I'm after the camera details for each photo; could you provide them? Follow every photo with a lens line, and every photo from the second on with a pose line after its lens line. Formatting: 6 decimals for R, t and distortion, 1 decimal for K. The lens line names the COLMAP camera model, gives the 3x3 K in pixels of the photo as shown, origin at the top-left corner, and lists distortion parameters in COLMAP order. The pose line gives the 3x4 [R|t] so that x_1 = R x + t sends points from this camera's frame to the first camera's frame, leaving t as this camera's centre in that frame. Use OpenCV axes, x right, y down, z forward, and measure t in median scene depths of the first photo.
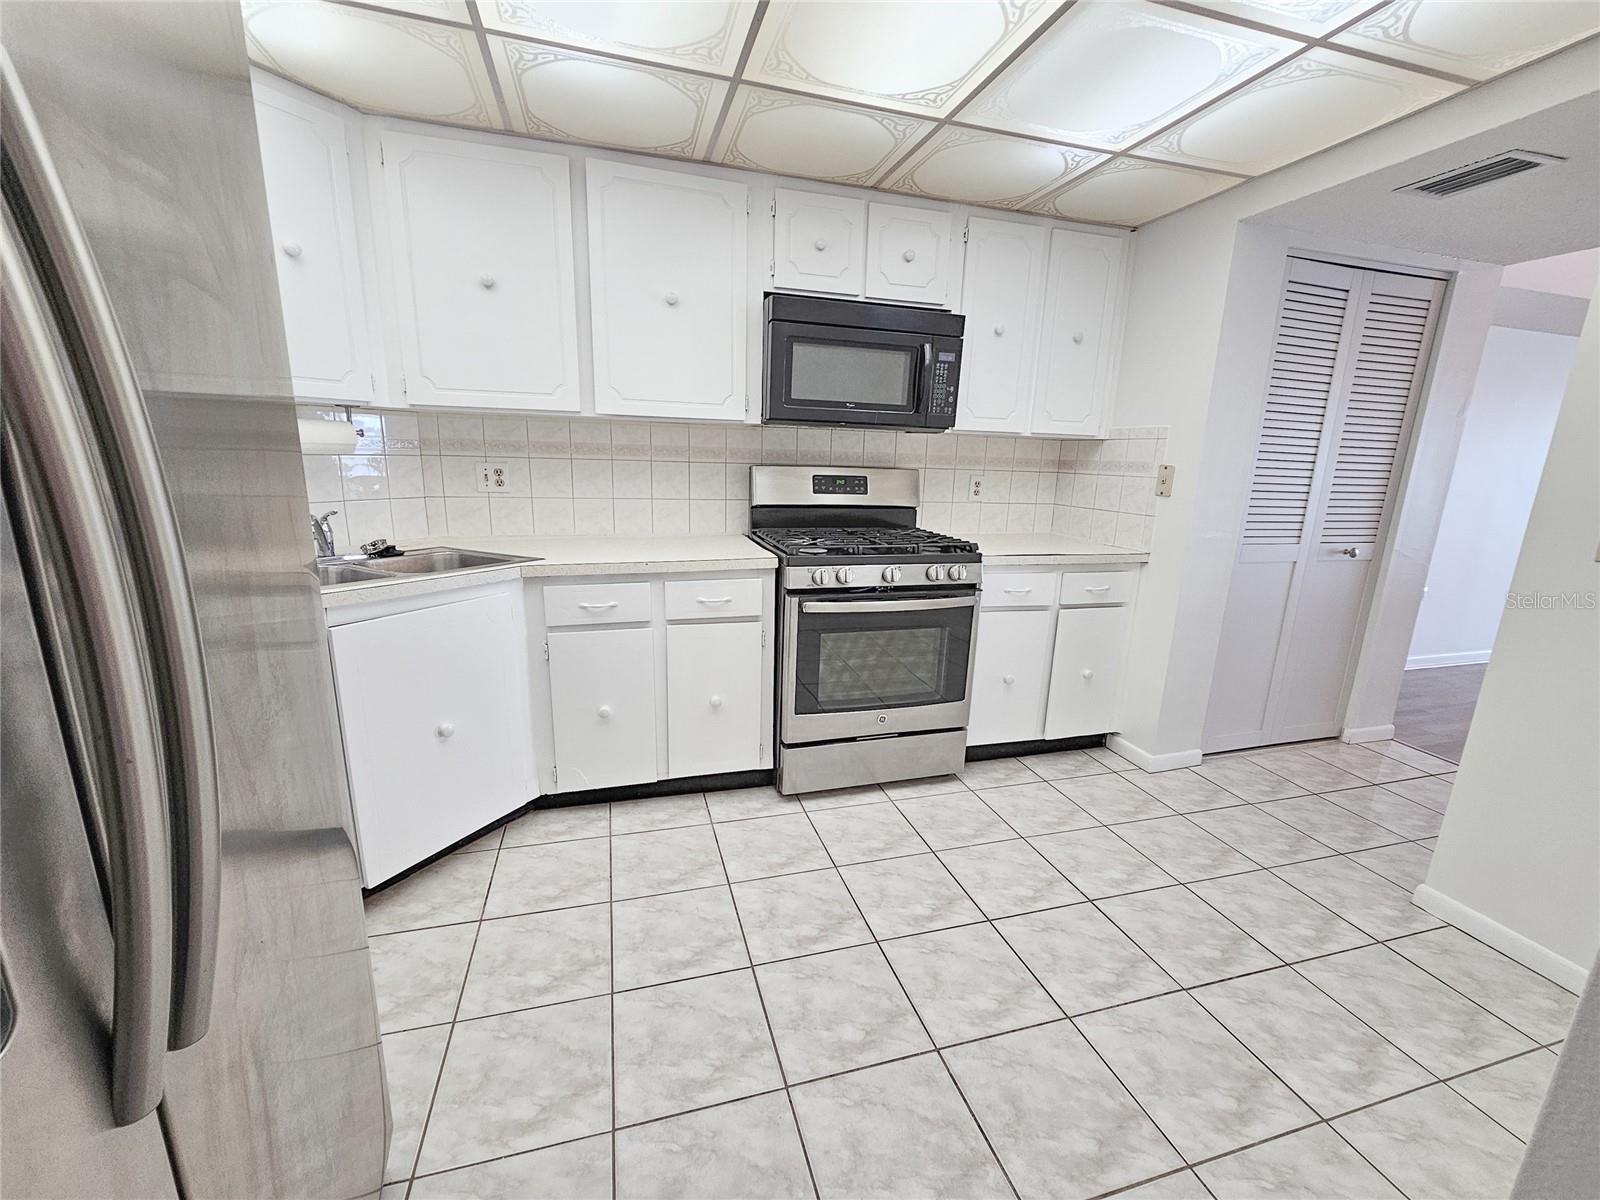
lens RADIAL K [[653.6, 0, 801.3], [0, 653.6, 604.7], [0, 0, 1]] dist [-0.003845, 0.000016]
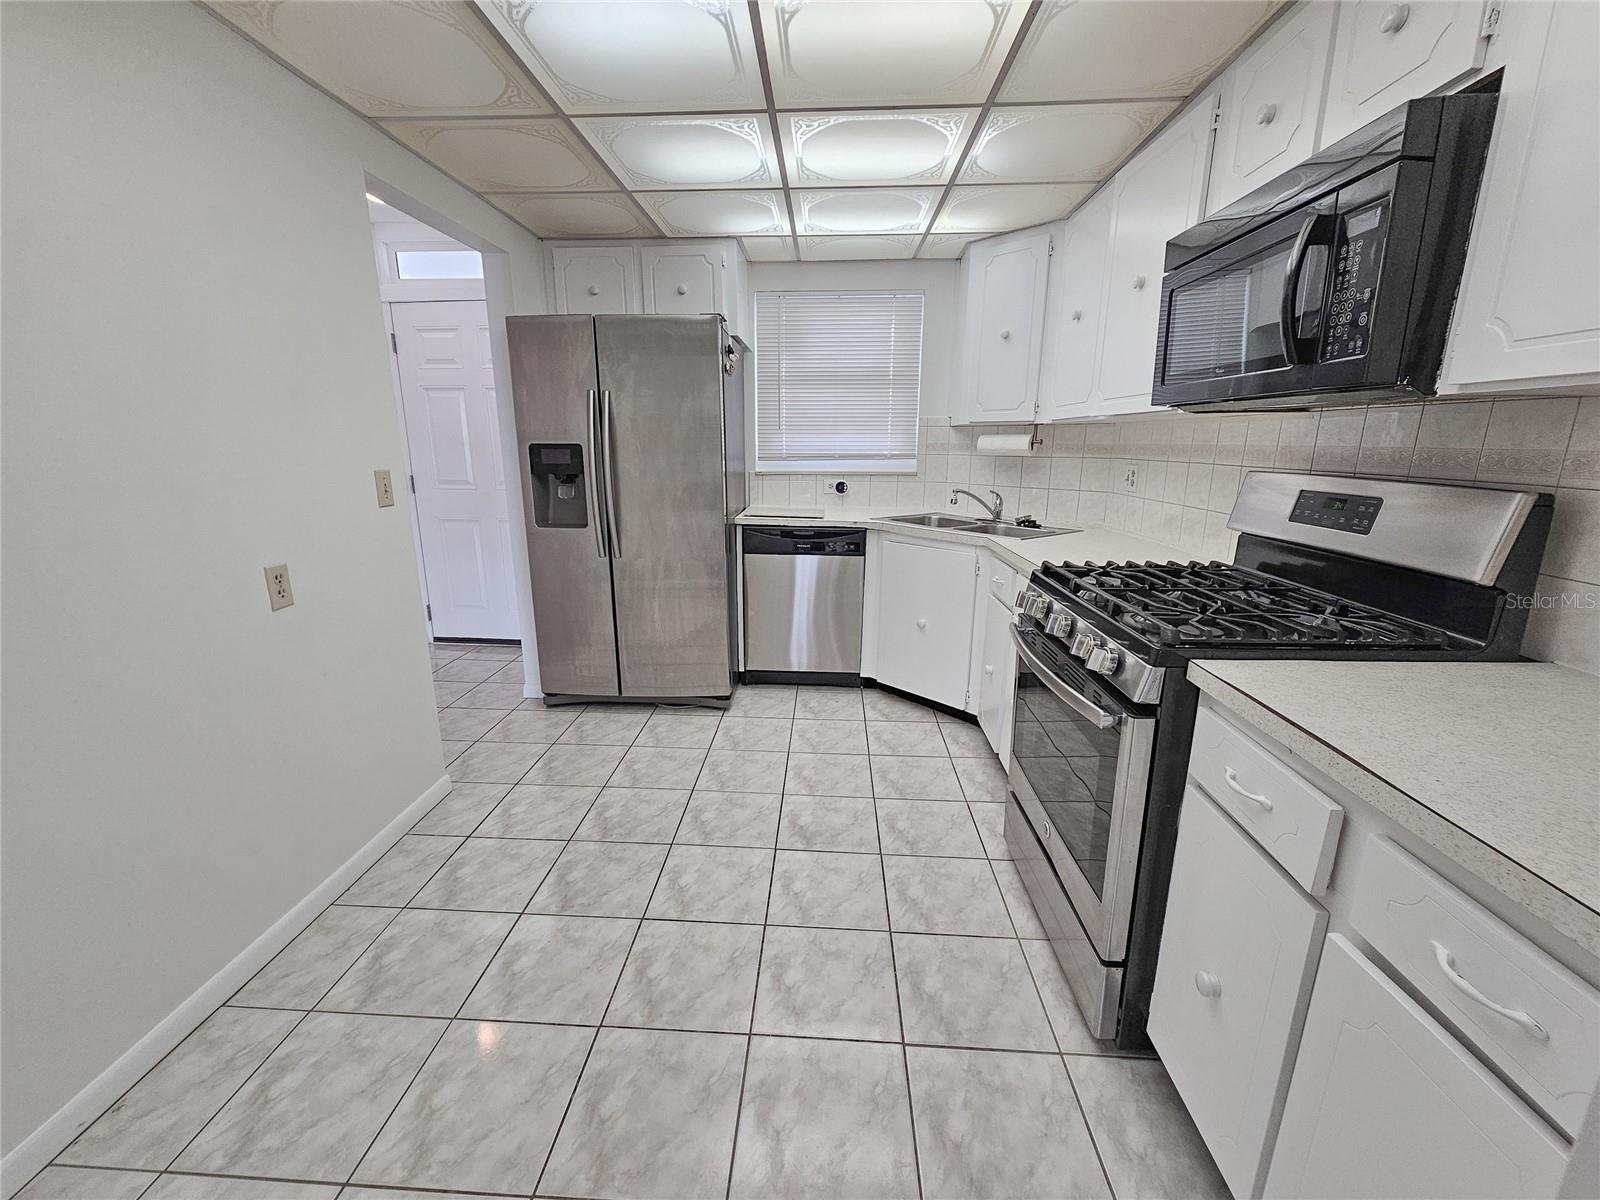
lens RADIAL K [[653.6, 0, 798.4], [0, 653.6, 593.8], [0, 0, 1]] dist [-0.003845, 0.000016]
pose [[-0.325085, 0.186797, -0.927052, 0.892083], [-0.224732, 0.936956, 0.267599, -0.206719], [0.918594, 0.295331, -0.262611, 0.953353]]
